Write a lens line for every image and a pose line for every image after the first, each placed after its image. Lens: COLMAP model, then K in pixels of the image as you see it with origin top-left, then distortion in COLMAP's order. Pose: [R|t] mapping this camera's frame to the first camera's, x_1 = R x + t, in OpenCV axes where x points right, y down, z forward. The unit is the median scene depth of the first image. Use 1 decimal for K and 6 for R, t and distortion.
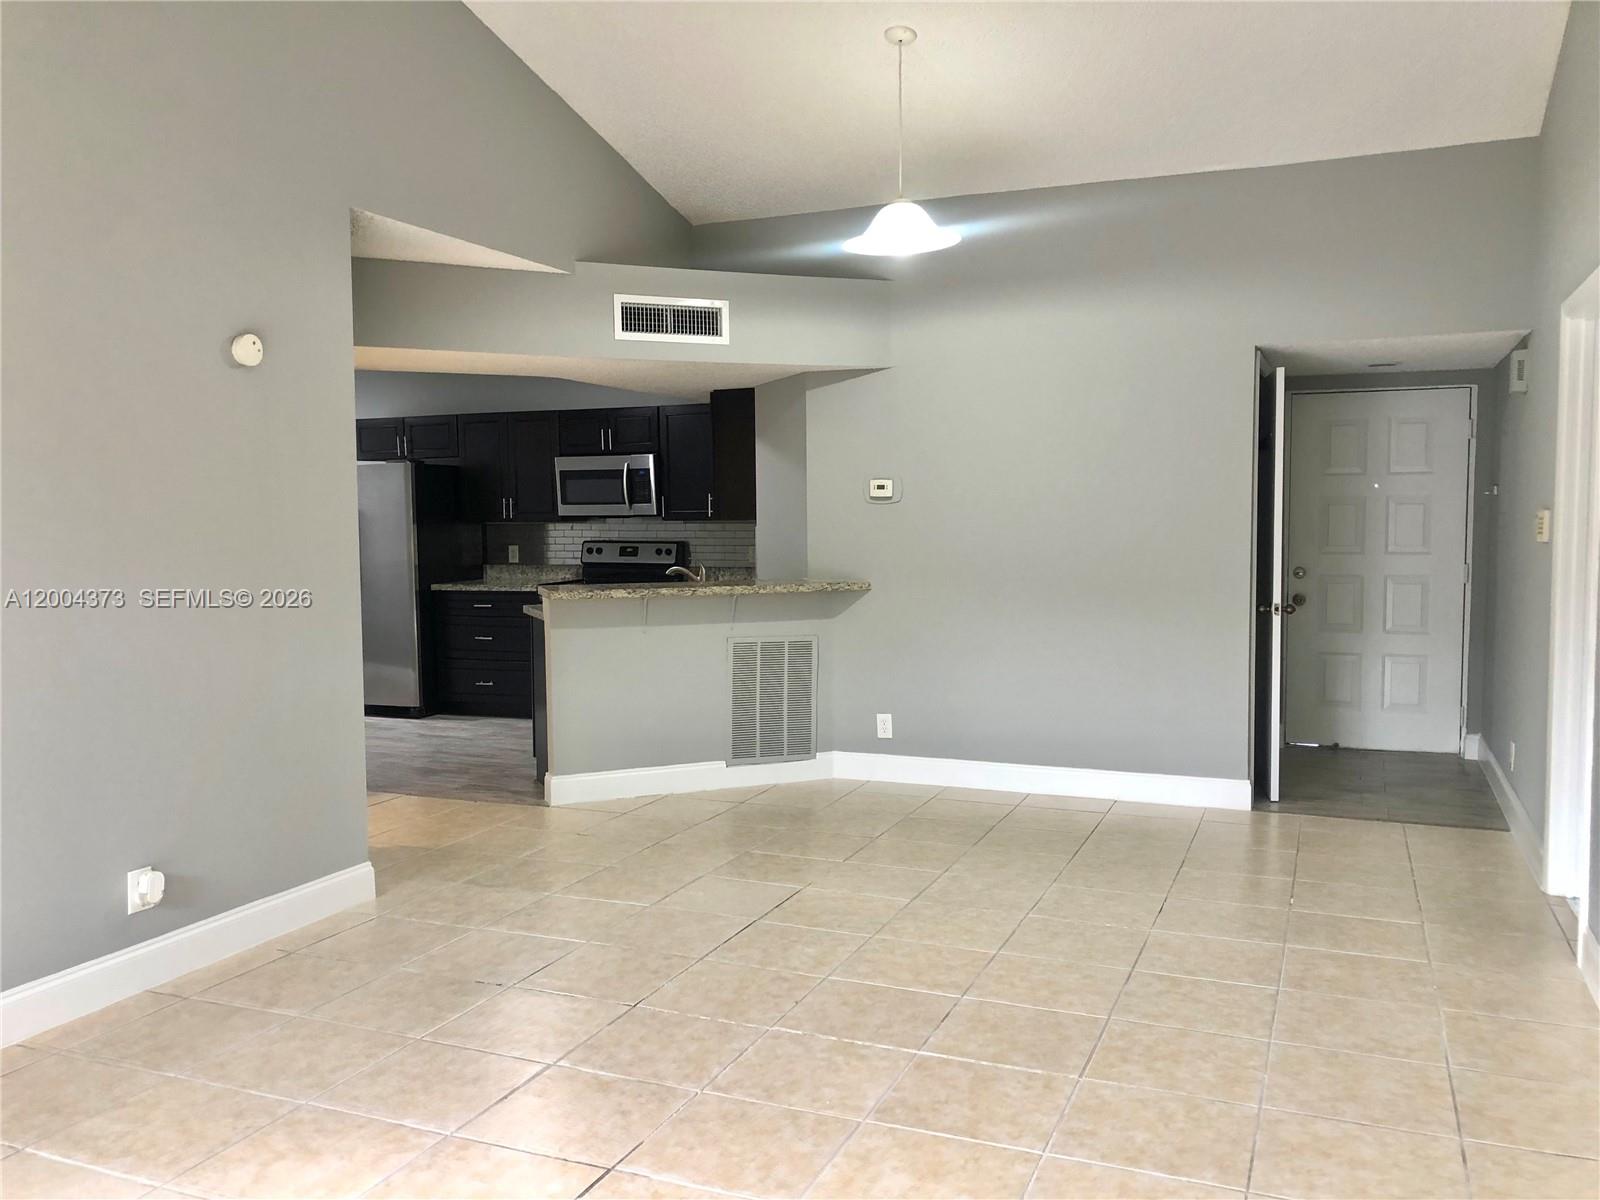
lens RADIAL K [[1326.8, 0, 800.0], [0, 1326.8, 600.0], [0, 0, 1]] dist [0.006516, -0.000234]
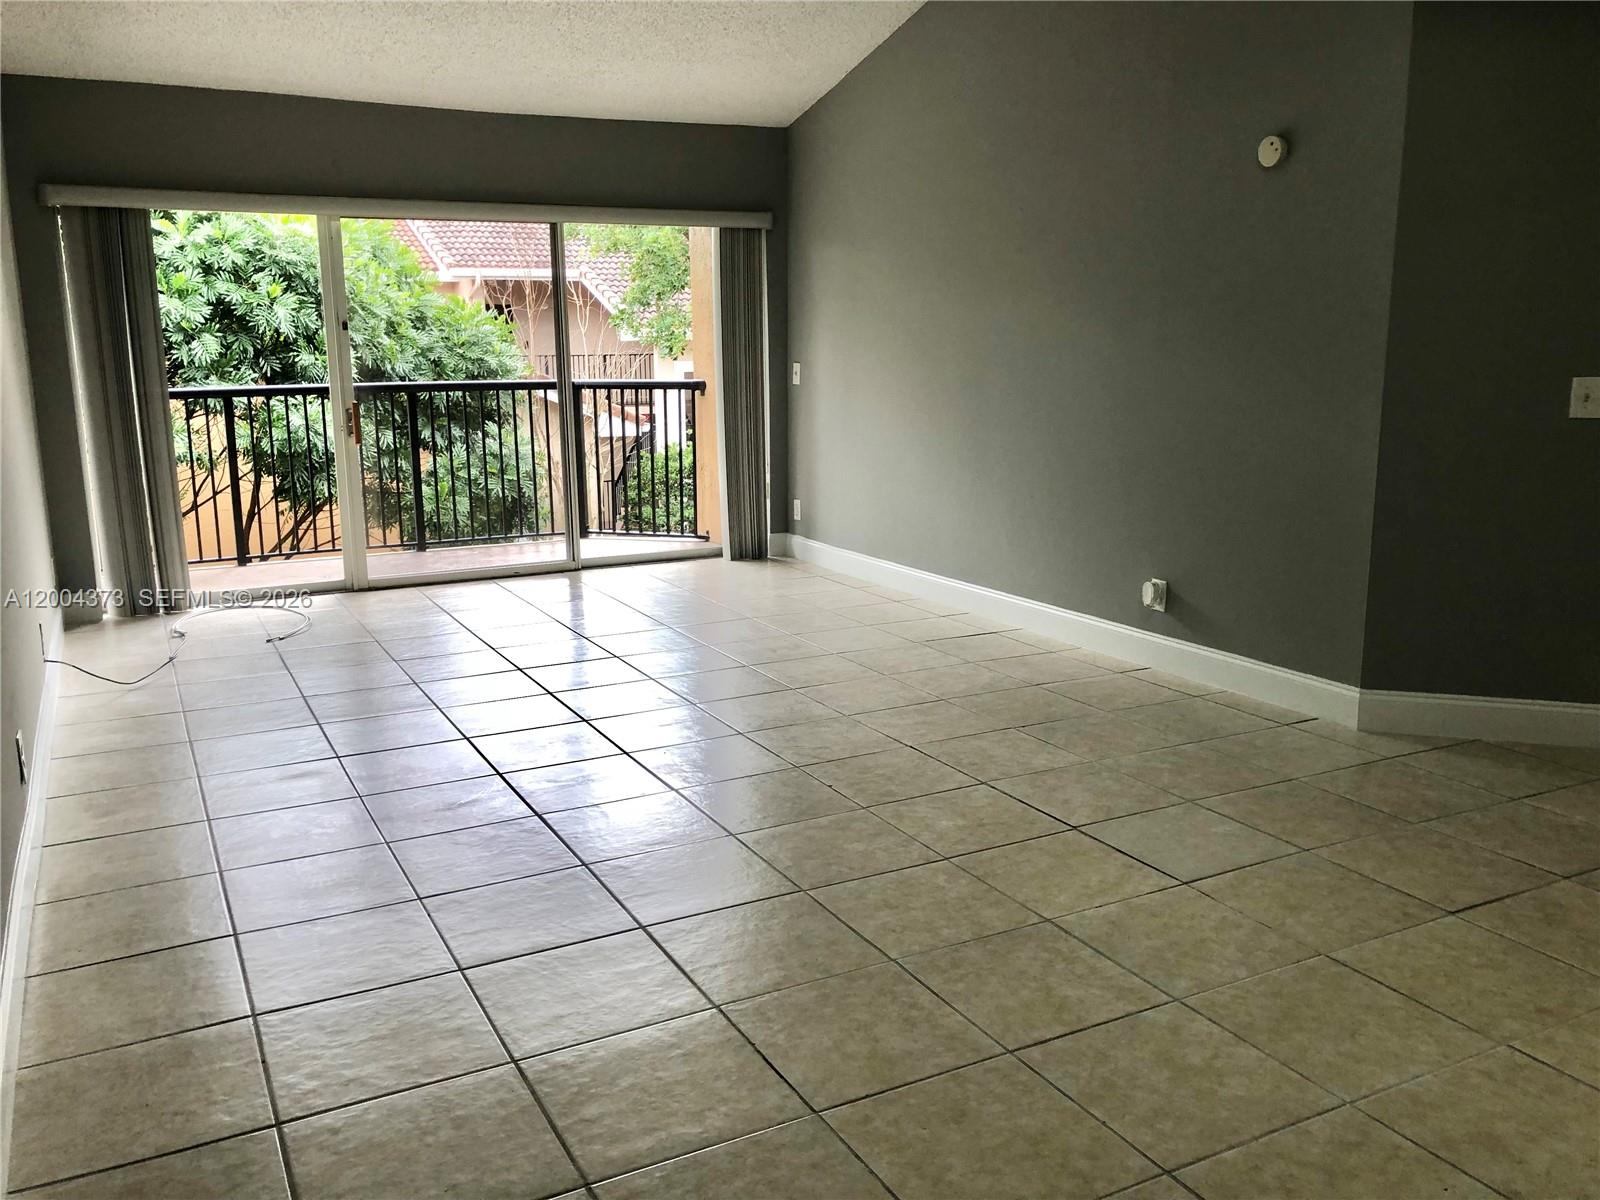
lens RADIAL K [[1326.8, 0, 800.0], [0, 1326.8, 600.0], [0, 0, 1]] dist [0.006516, -0.000234]
pose [[-0.635442, 0.172322, -0.752675, 0.642522], [-0.033842, 0.967627, 0.250105, -0.086593], [0.771407, 0.184399, -0.609039, 1.309592]]
